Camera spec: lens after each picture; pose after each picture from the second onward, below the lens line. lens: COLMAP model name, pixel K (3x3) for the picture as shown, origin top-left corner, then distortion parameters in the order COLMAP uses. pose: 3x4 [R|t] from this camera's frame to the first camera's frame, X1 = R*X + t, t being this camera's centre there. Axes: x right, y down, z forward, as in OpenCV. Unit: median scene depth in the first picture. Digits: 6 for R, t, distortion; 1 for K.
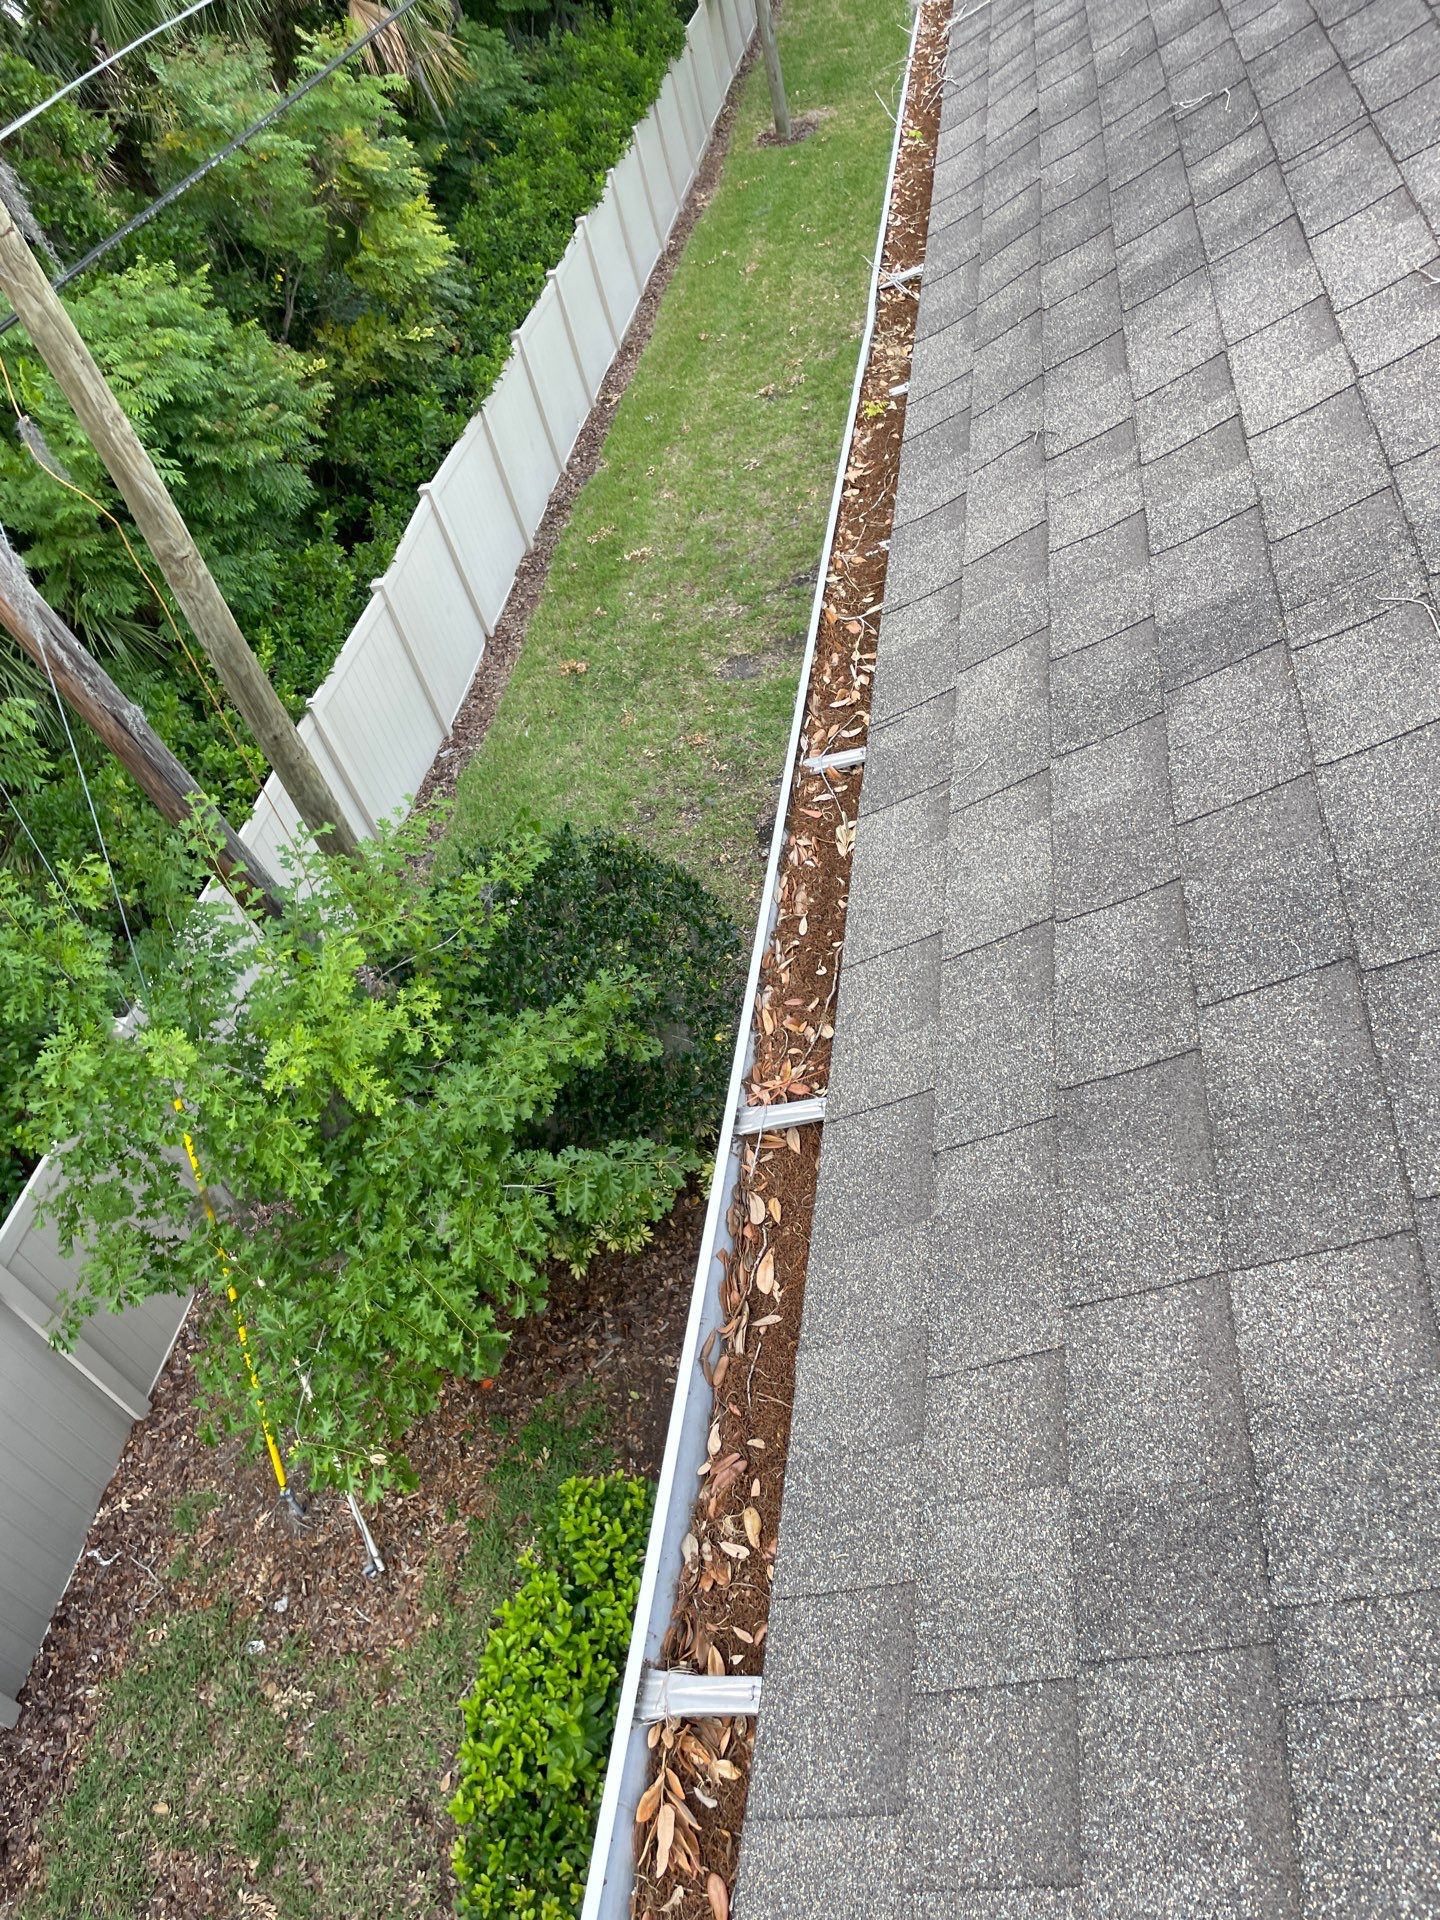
lens RADIAL K [[1400.6, 0, 753.2], [0, 1400.6, 957.4], [0, 0, 1]] dist [0.079173, -0.111770]
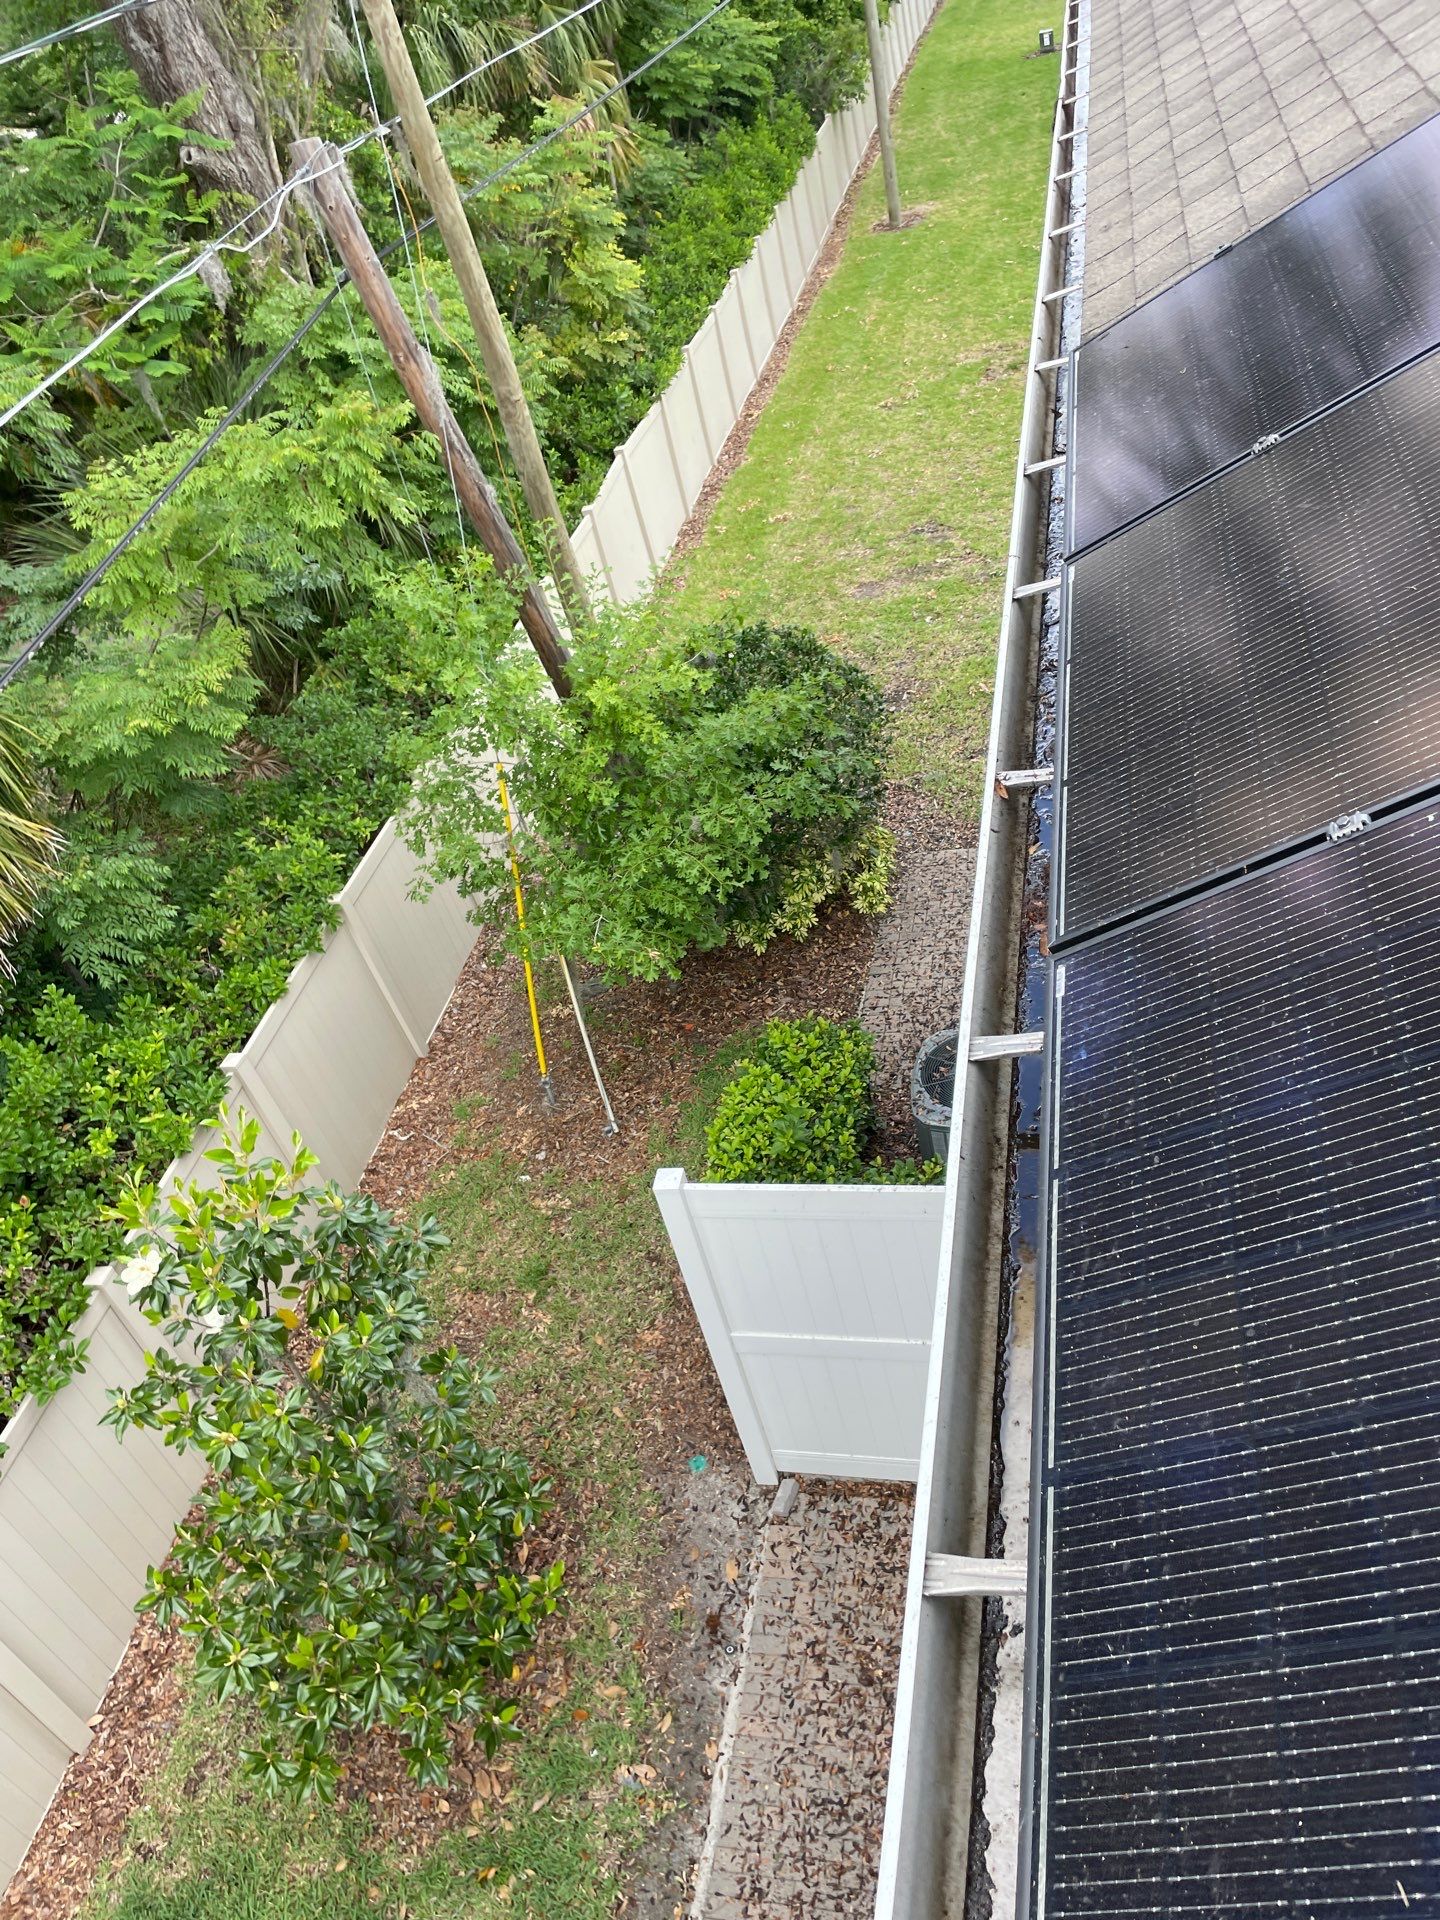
lens RADIAL K [[1440.2, 0, 720.0], [0, 1440.2, 960.0], [0, 0, 1]] dist [0.088044, -0.105211]
pose [[0.997882, 0.036182, -0.054067, -0.053956], [-0.041541, 0.993963, -0.101545, 0.228707], [0.050067, 0.103576, 0.993361, -0.211447]]
